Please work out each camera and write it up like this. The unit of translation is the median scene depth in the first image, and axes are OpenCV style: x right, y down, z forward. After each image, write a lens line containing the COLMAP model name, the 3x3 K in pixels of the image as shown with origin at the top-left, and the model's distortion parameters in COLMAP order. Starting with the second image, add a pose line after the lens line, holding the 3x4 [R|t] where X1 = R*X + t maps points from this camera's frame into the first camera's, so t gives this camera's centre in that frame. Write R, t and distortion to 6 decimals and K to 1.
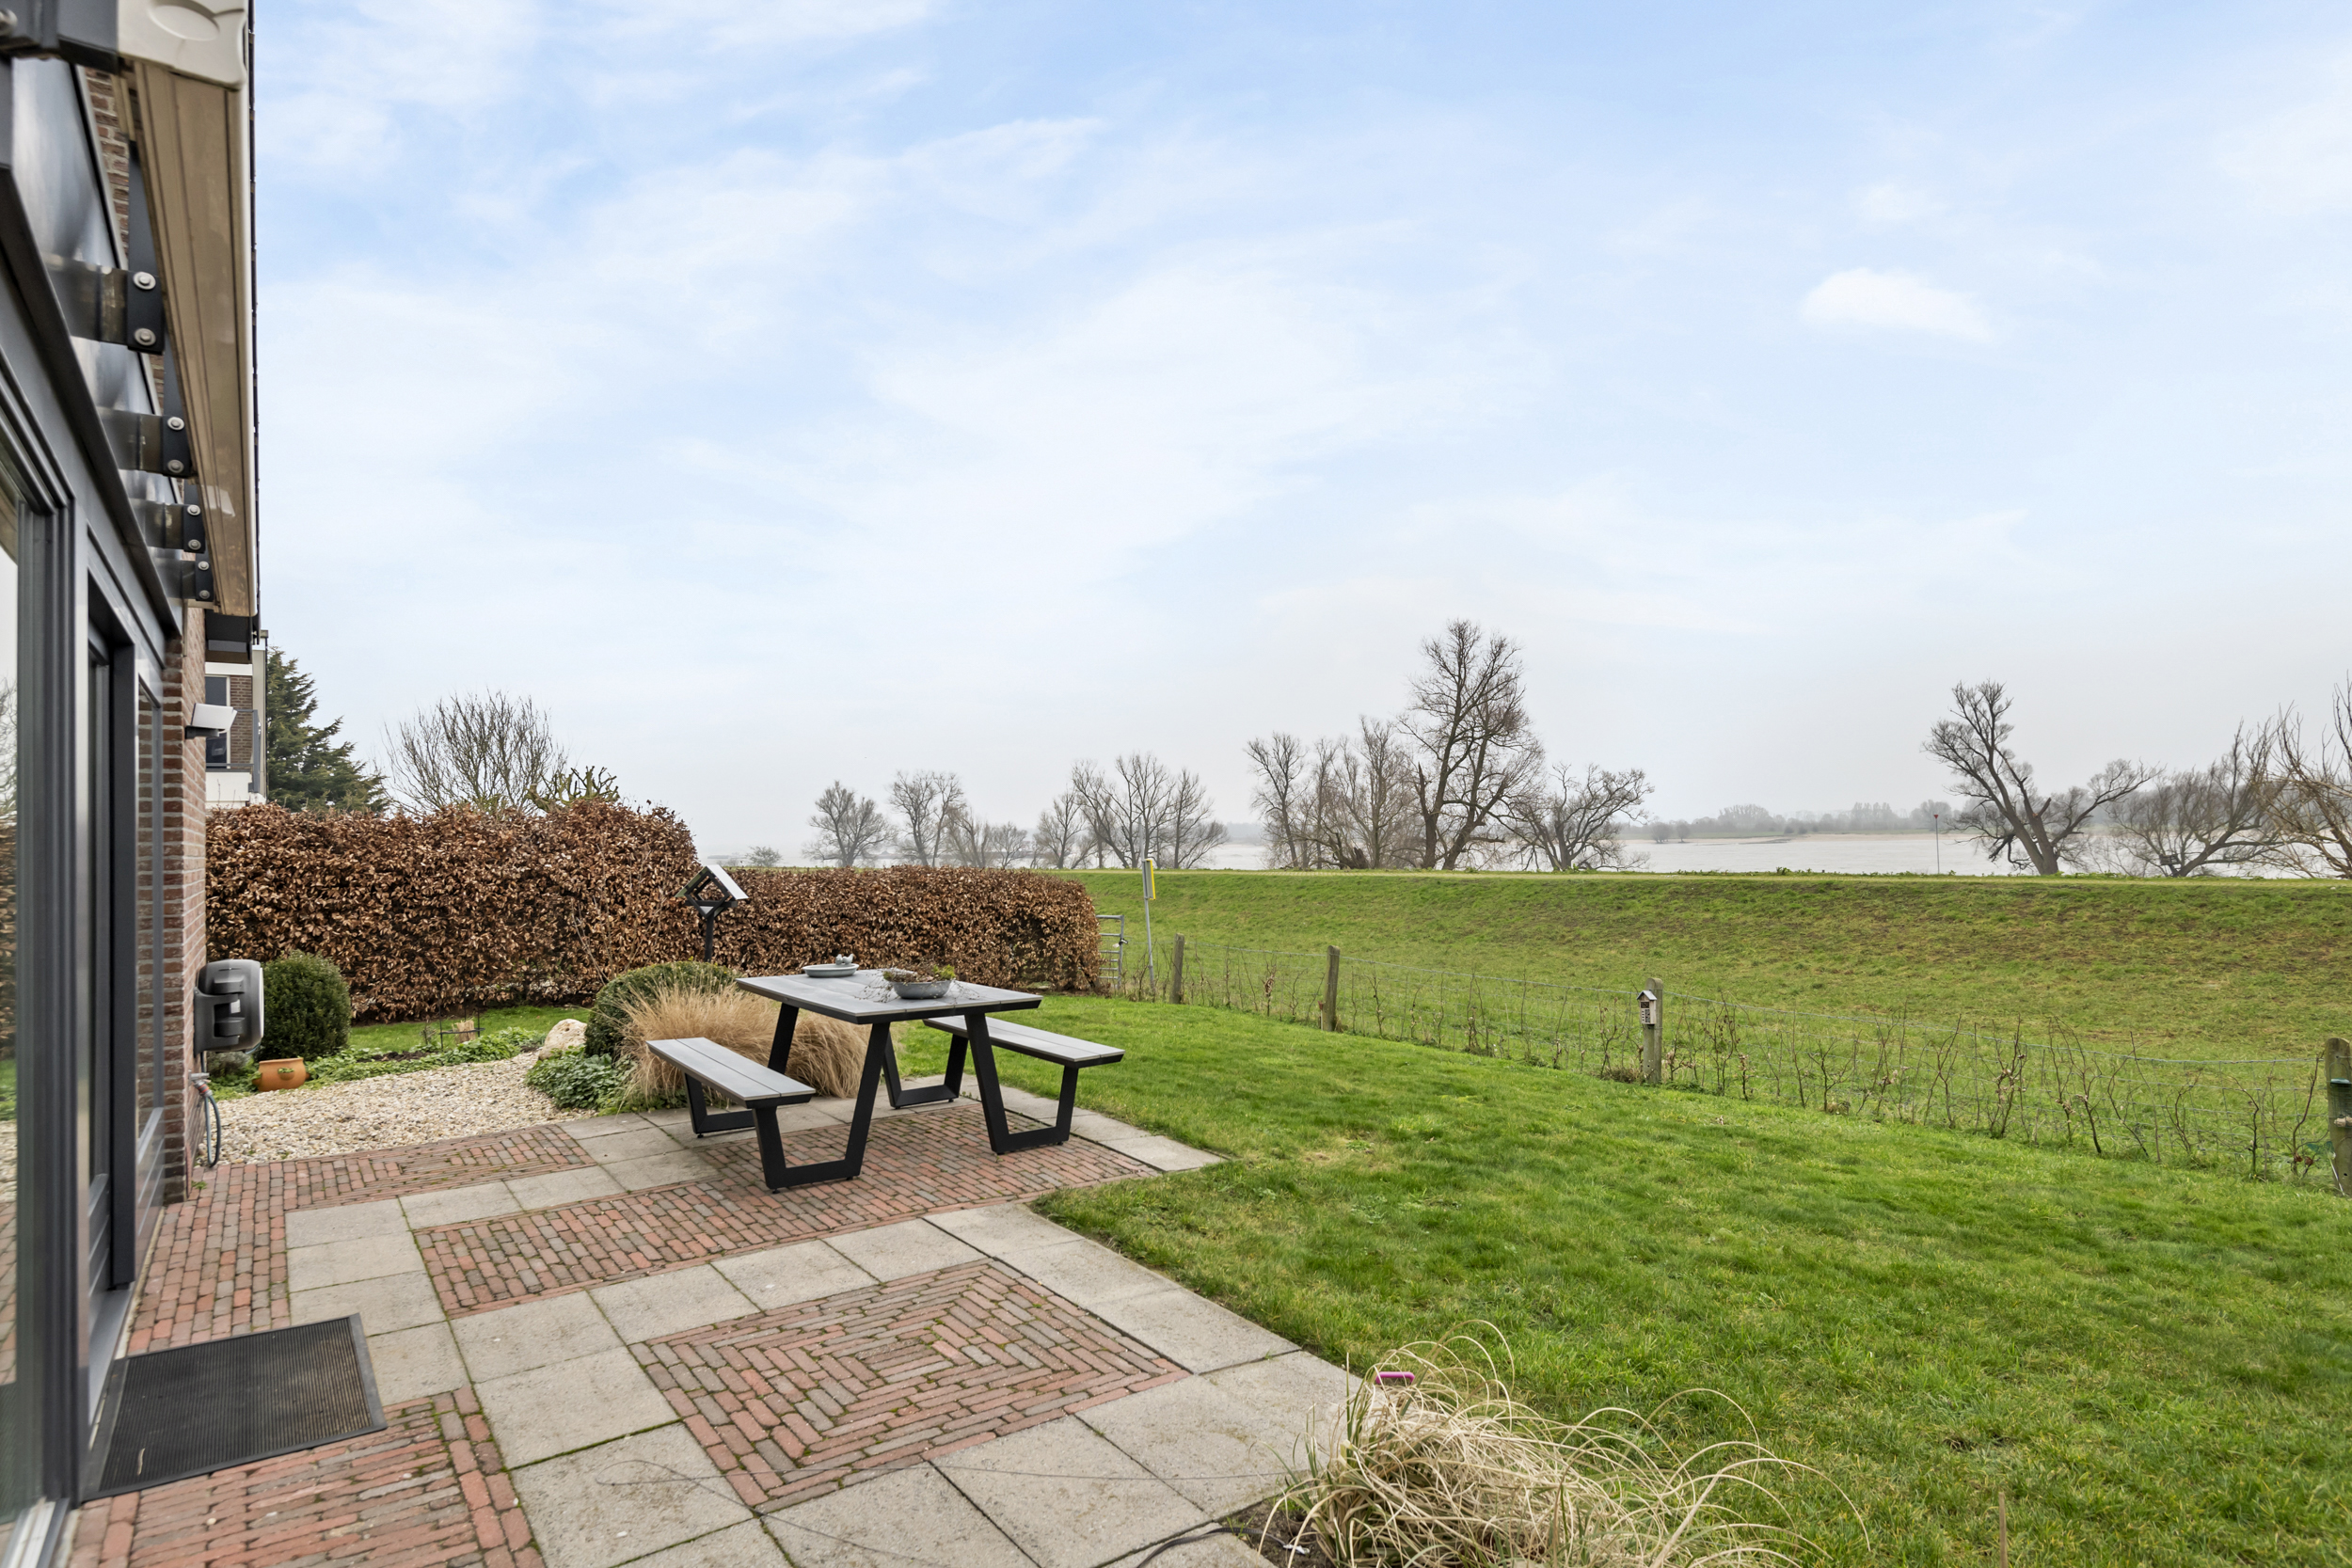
lens RADIAL K [[1252.6, 0, 1173.6], [0, 1252.6, 811.9], [0, 0, 1]] dist [0.050535, -0.031562]
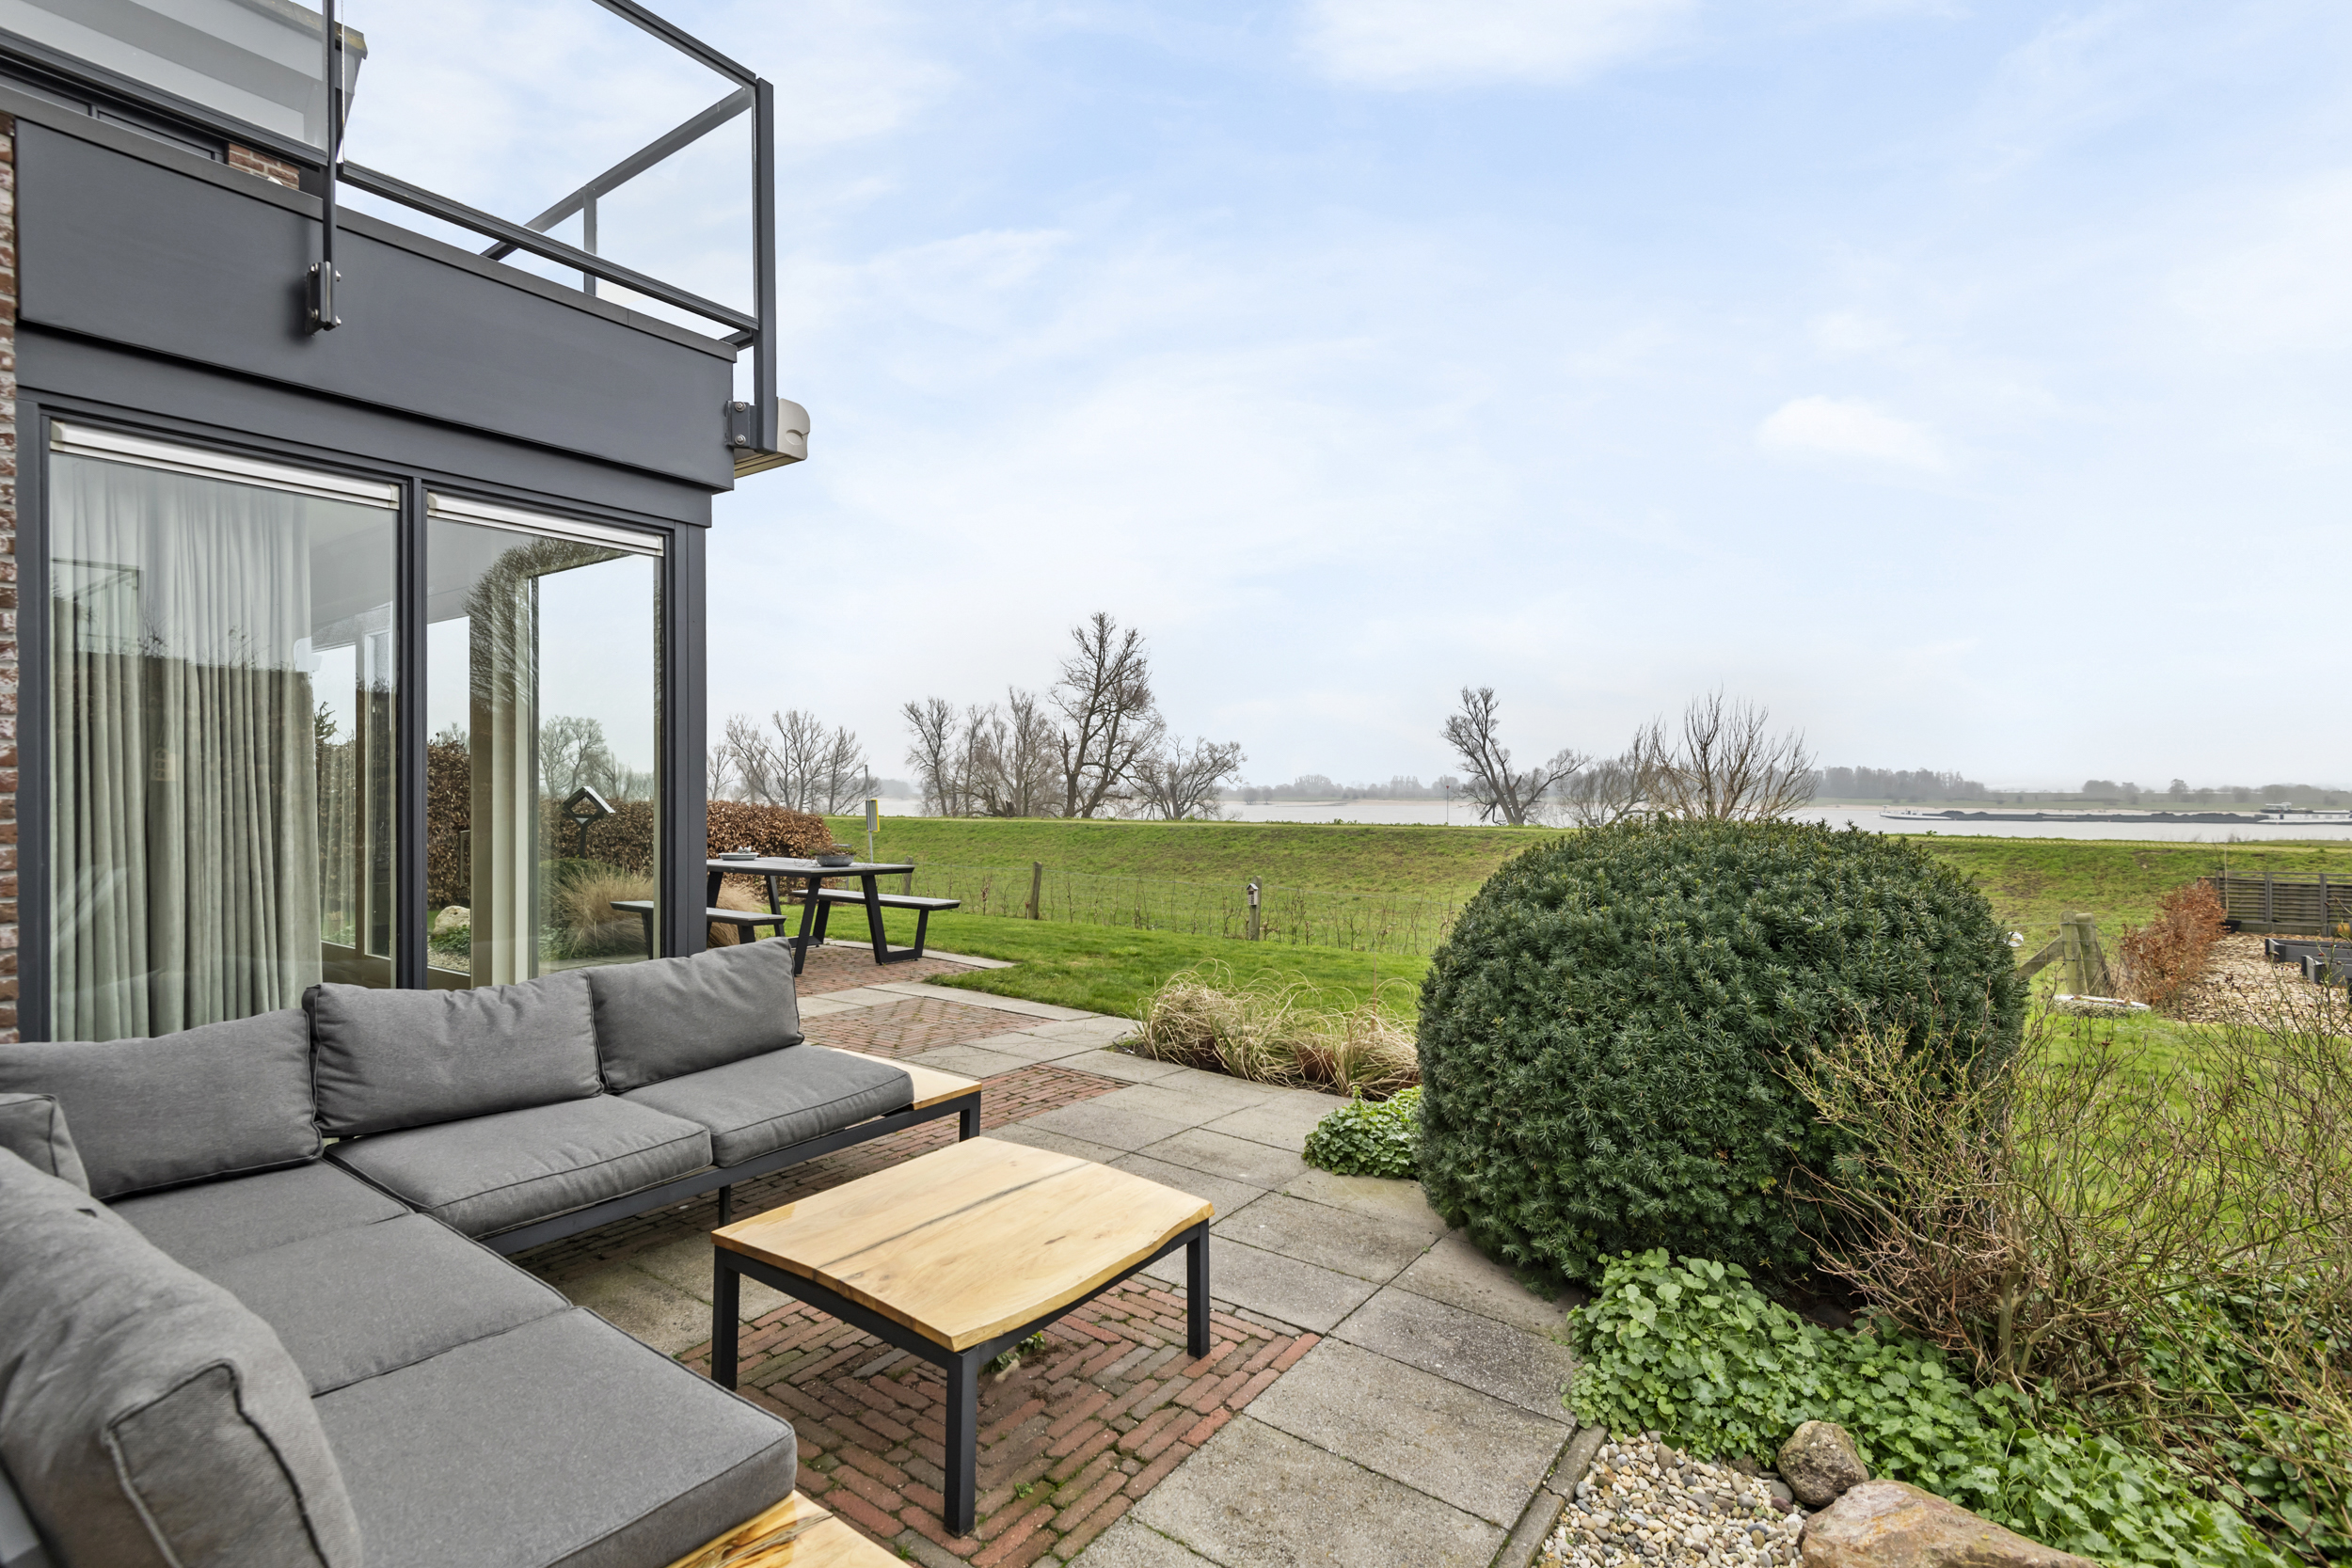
lens RADIAL K [[1230.0, 0, 1176.0], [0, 1230.0, 784.0], [0, 0, 1]] dist [0.055390, -0.000596]
pose [[0.951335, 0.027408, 0.306938, -0.054104], [-0.029677, 0.999556, 0.002730, 0.005244], [-0.306727, -0.011706, 0.951725, -0.121877]]
